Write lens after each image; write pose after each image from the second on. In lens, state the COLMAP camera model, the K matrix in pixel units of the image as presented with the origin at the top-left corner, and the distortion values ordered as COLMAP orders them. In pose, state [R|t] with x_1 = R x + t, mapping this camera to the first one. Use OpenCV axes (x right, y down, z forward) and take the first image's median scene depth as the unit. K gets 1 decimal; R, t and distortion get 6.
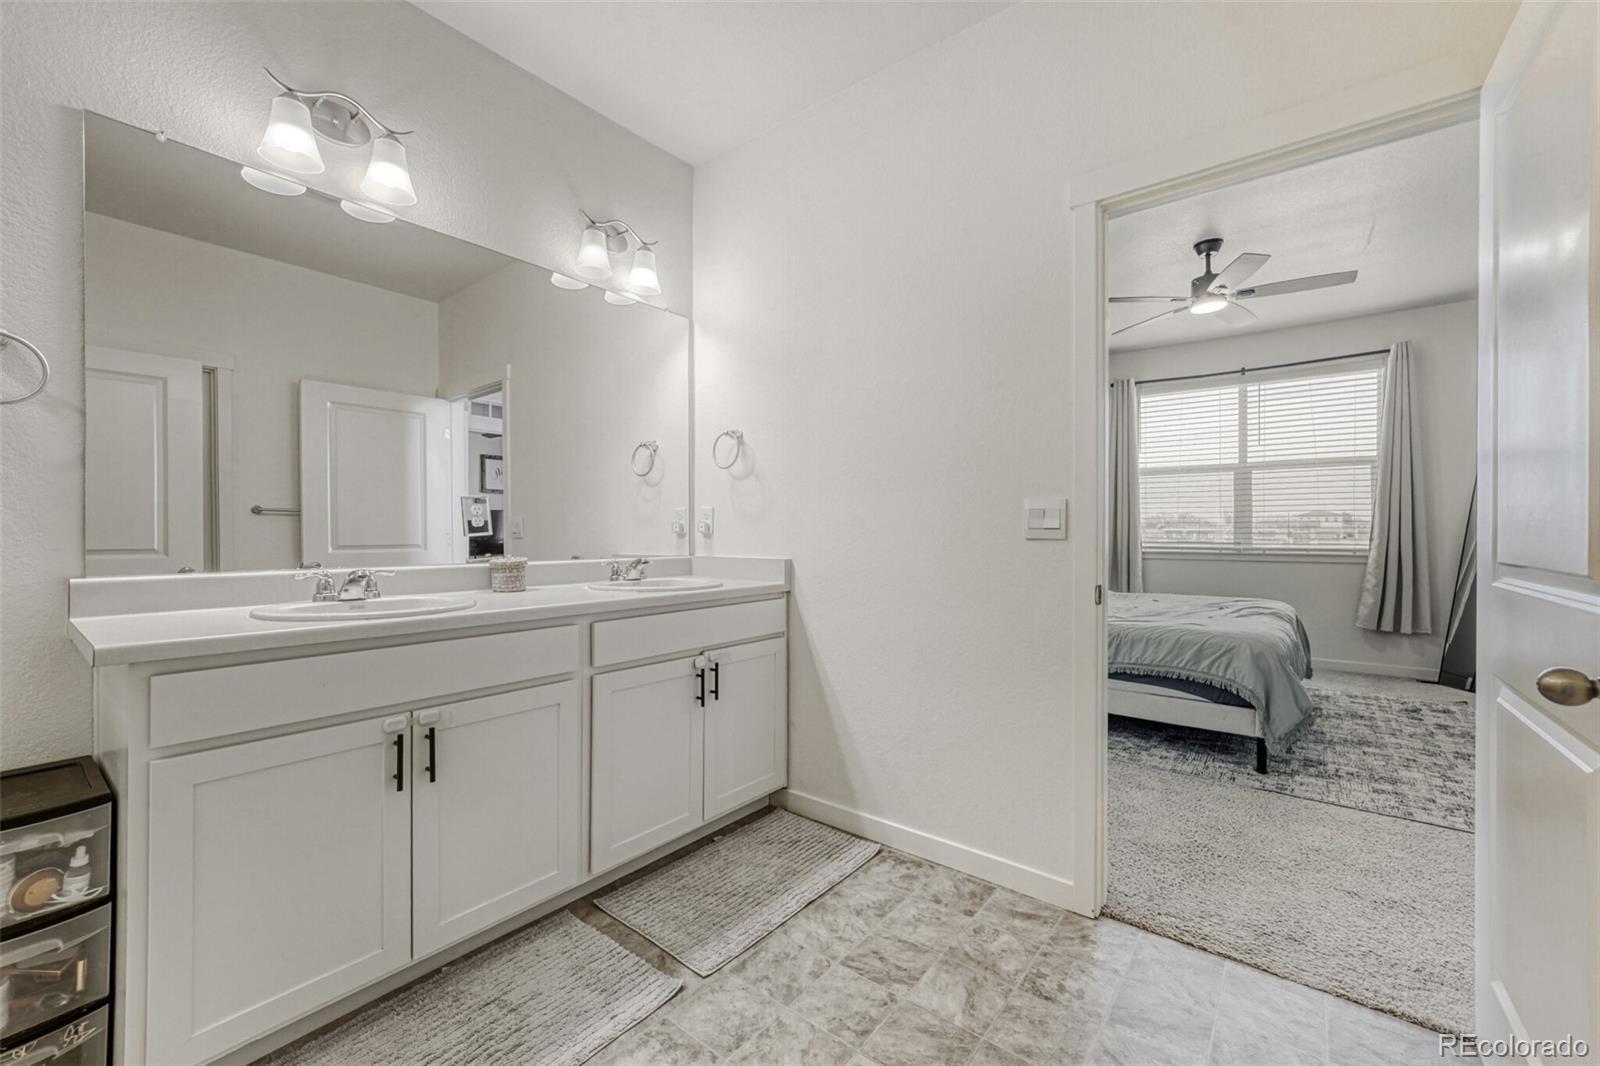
lens RADIAL K [[649.3, 0, 796.4], [0, 649.3, 535.8], [0, 0, 1]] dist [-0.003873, 0.000160]
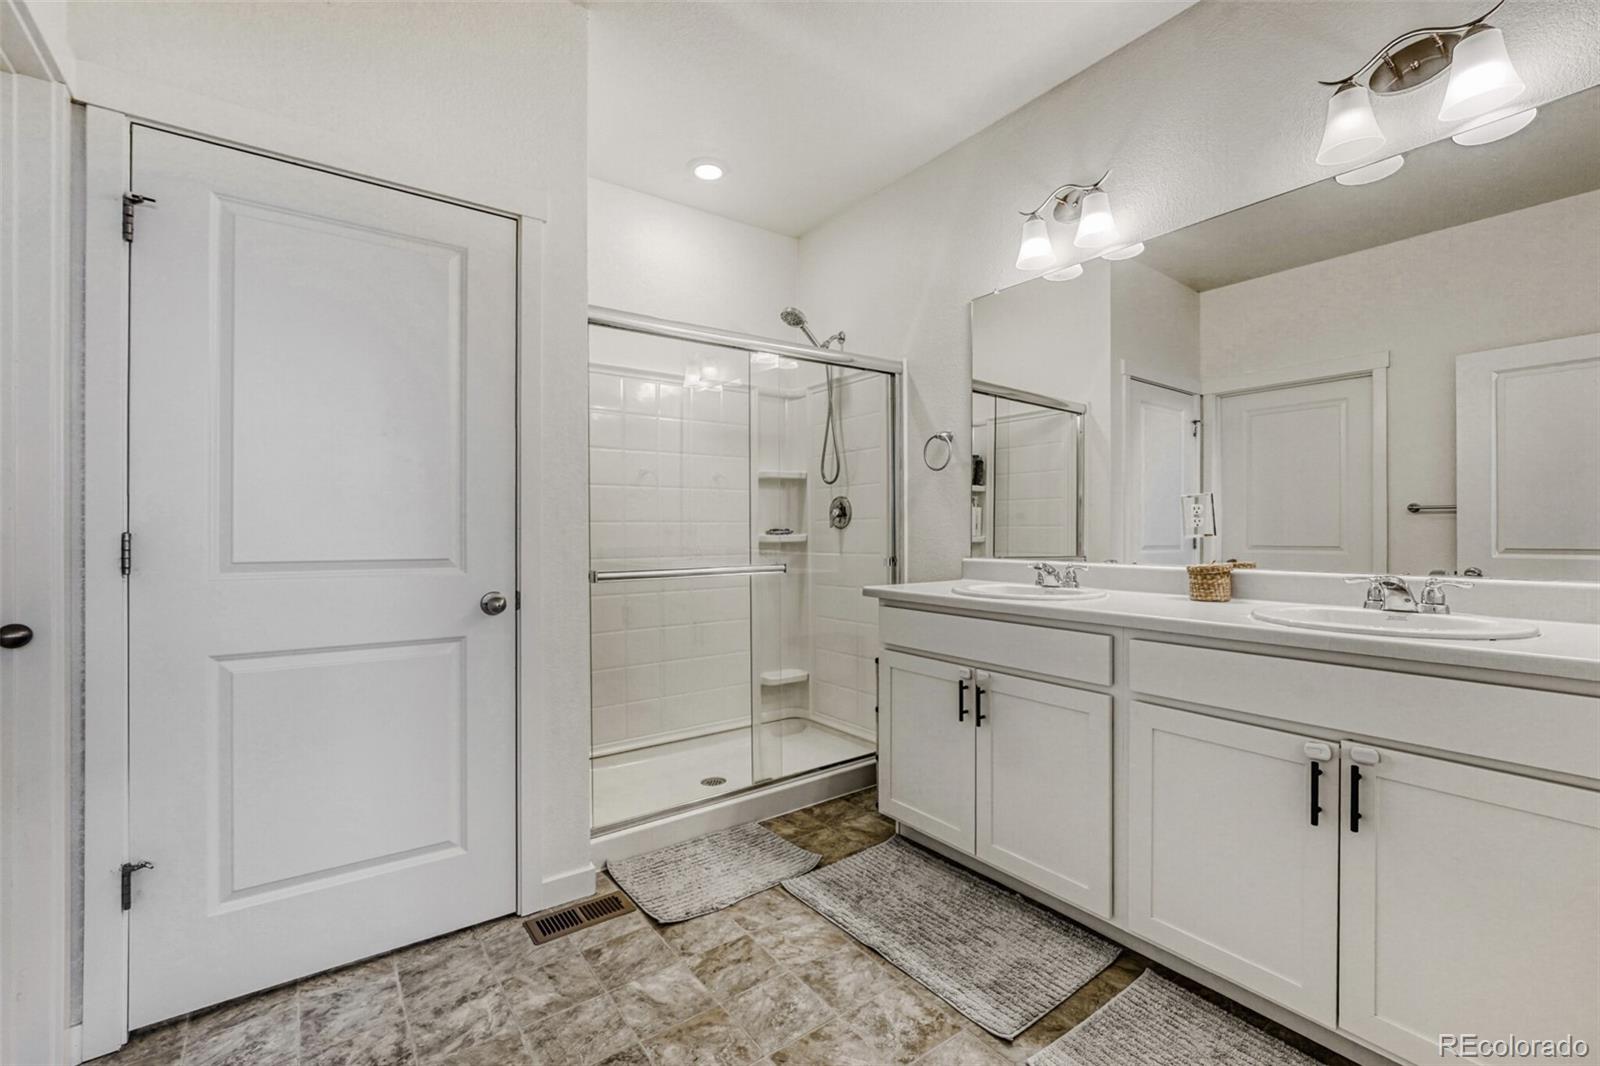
lens RADIAL K [[649.3, 0, 803.2], [0, 649.3, 540.2], [0, 0, 1]] dist [-0.003873, 0.000160]
pose [[-0.243354, 0.010681, -0.969879, 0.852649], [-0.004867, 0.999913, 0.012233, -0.006597], [0.969925, 0.007697, -0.243280, 1.066158]]
